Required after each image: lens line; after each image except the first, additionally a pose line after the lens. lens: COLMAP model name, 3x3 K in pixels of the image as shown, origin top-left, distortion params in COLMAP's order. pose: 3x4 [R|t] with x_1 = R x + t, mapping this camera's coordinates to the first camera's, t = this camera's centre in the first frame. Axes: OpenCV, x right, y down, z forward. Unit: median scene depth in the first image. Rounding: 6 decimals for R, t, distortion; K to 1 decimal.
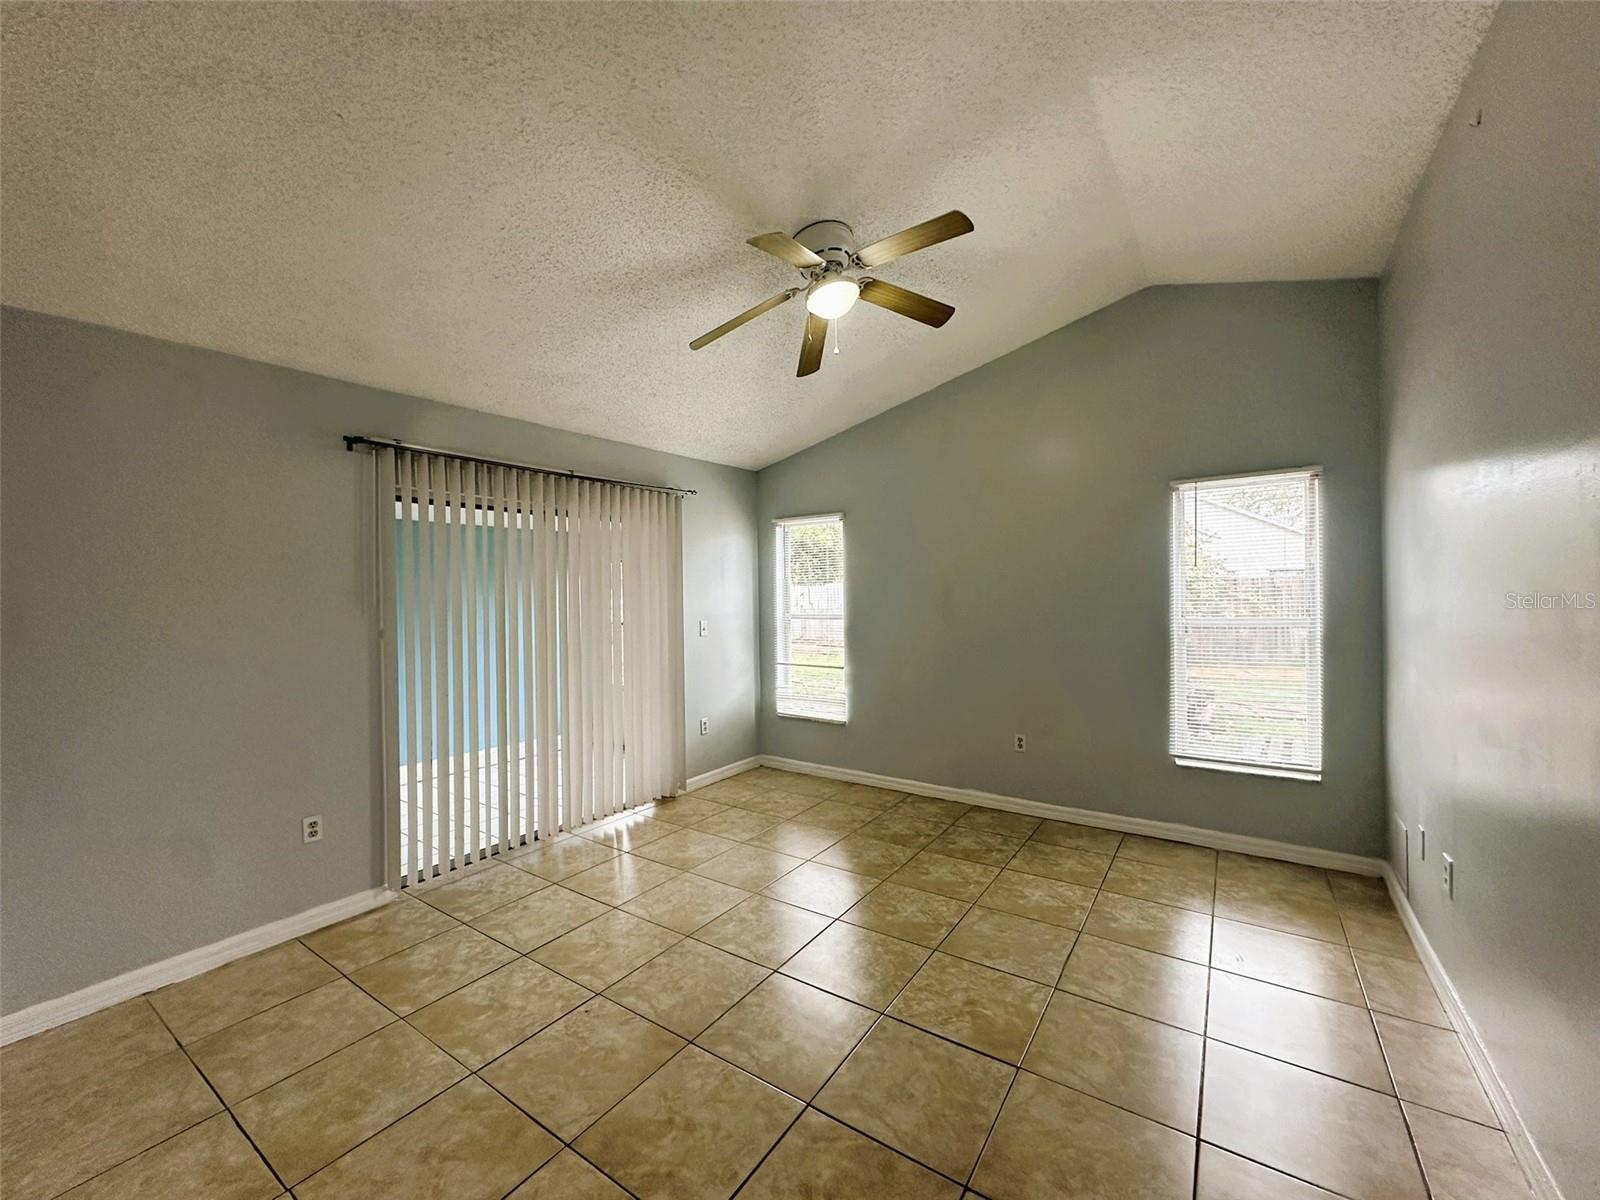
lens RADIAL K [[642.3, 0, 808.3], [0, 642.3, 596.6], [0, 0, 1]] dist [-0.002197, -0.000044]
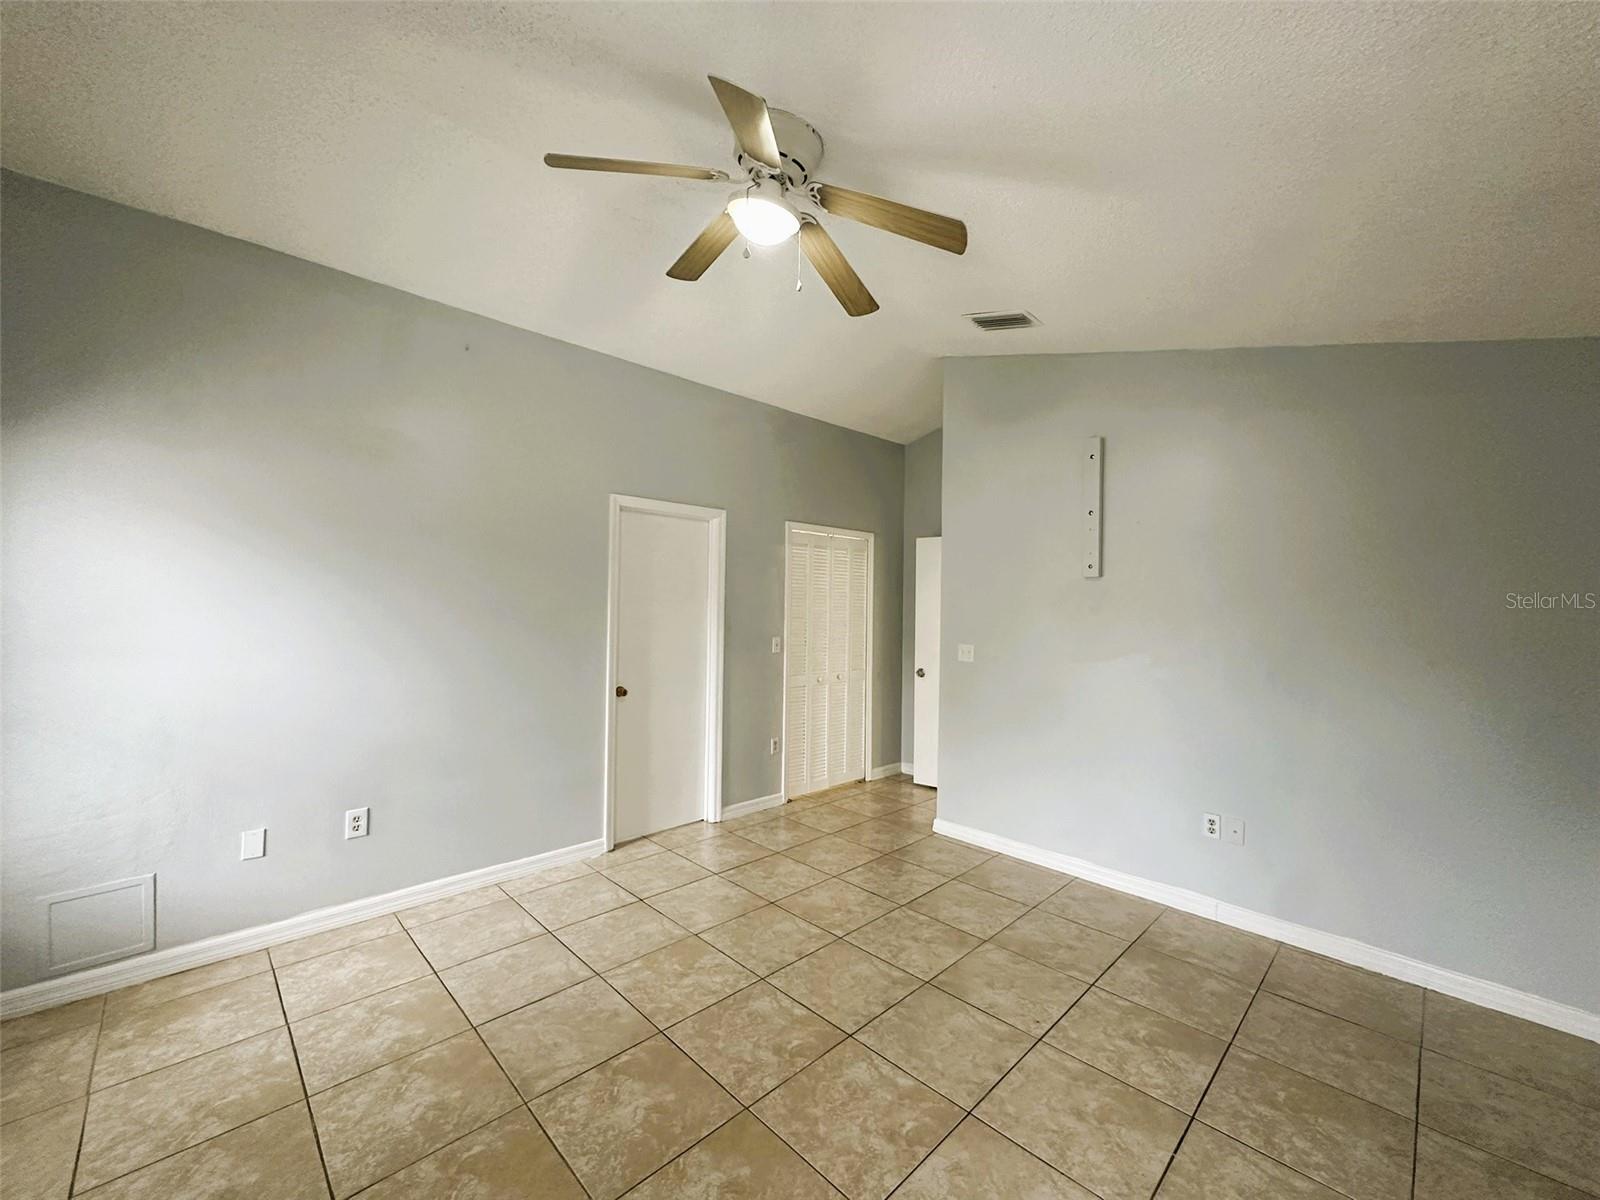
lens RADIAL K [[631.6, 0, 809.1], [0, 631.6, 612.6], [0, 0, 1]] dist [-0.000859, 0.000309]
pose [[-0.980862, -0.001476, 0.194698, -0.115607], [0.000510, 0.999948, 0.010150, -0.011184], [-0.194703, 0.010055, -0.980811, 1.299762]]
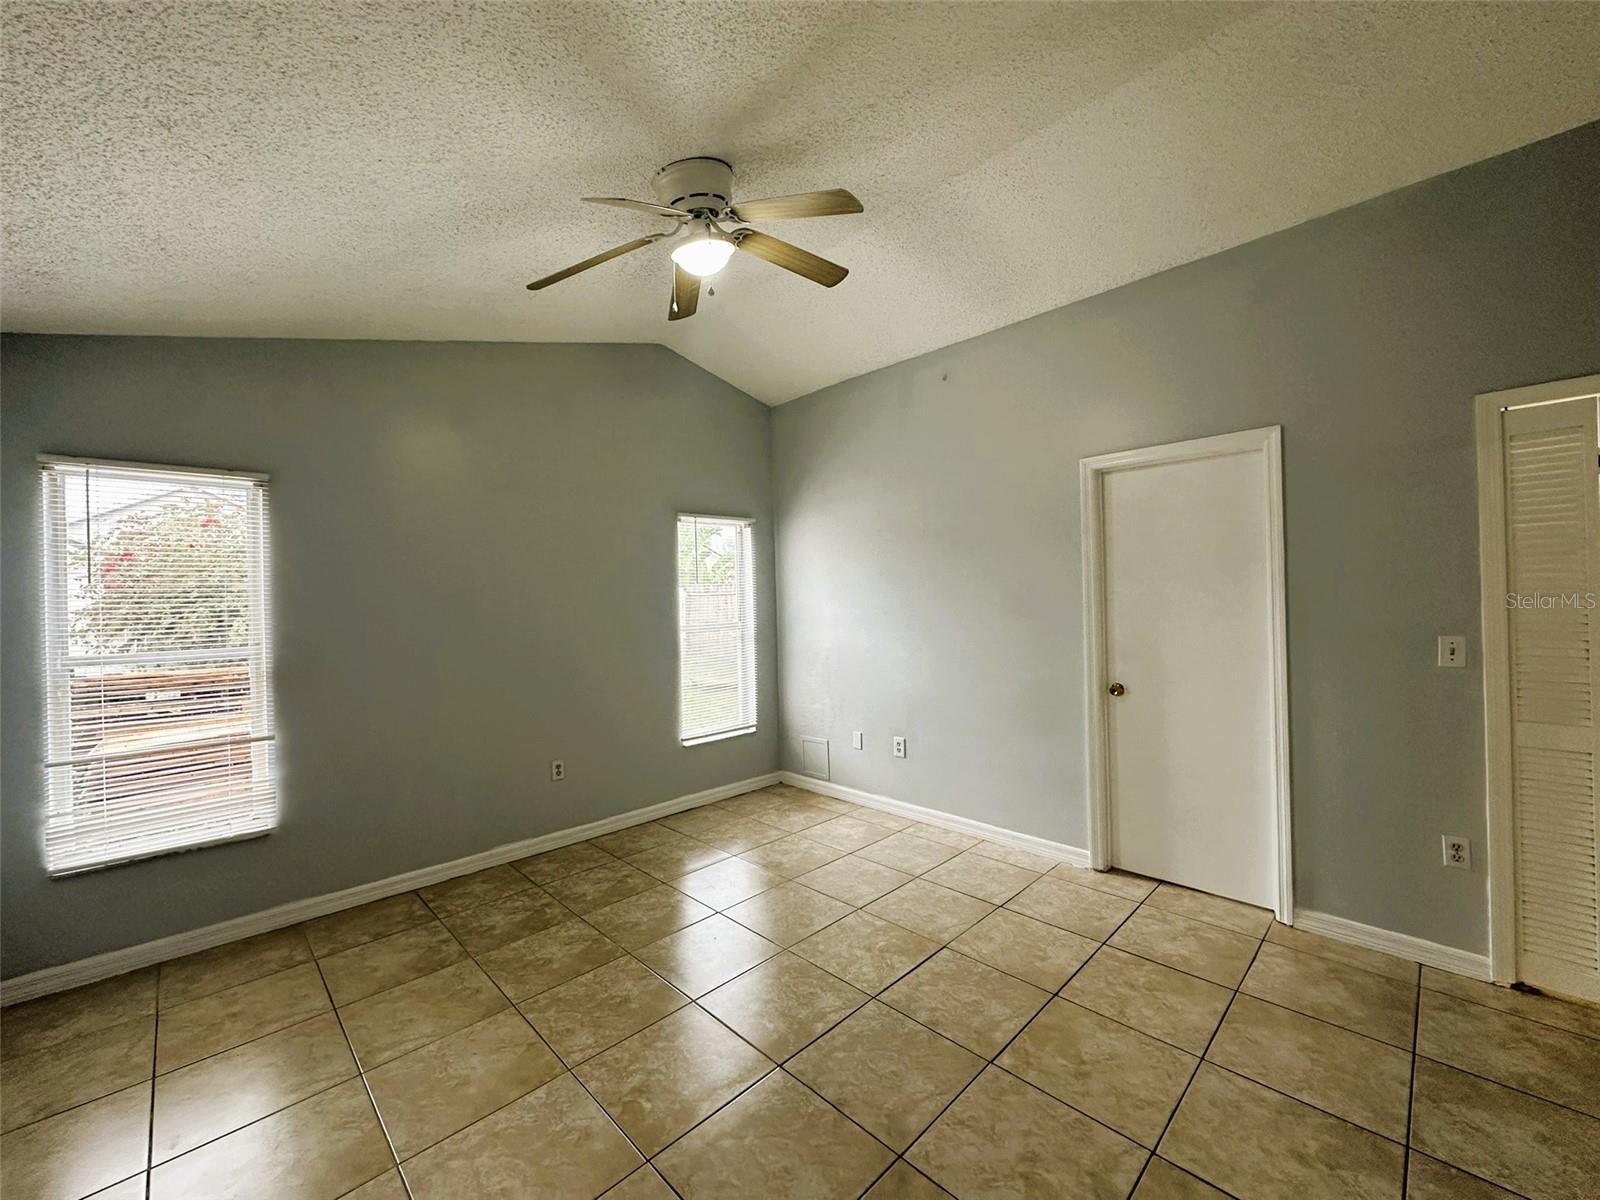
lens RADIAL K [[636.5, 0, 802.7], [0, 636.5, 596.7], [0, 0, 1]] dist [-0.002700, 0.000712]
pose [[0.196425, 0.013392, 0.980427, -0.581256], [0.025689, 0.999493, -0.018799, 0.007555], [-0.980182, 0.028879, 0.195981, 0.554859]]
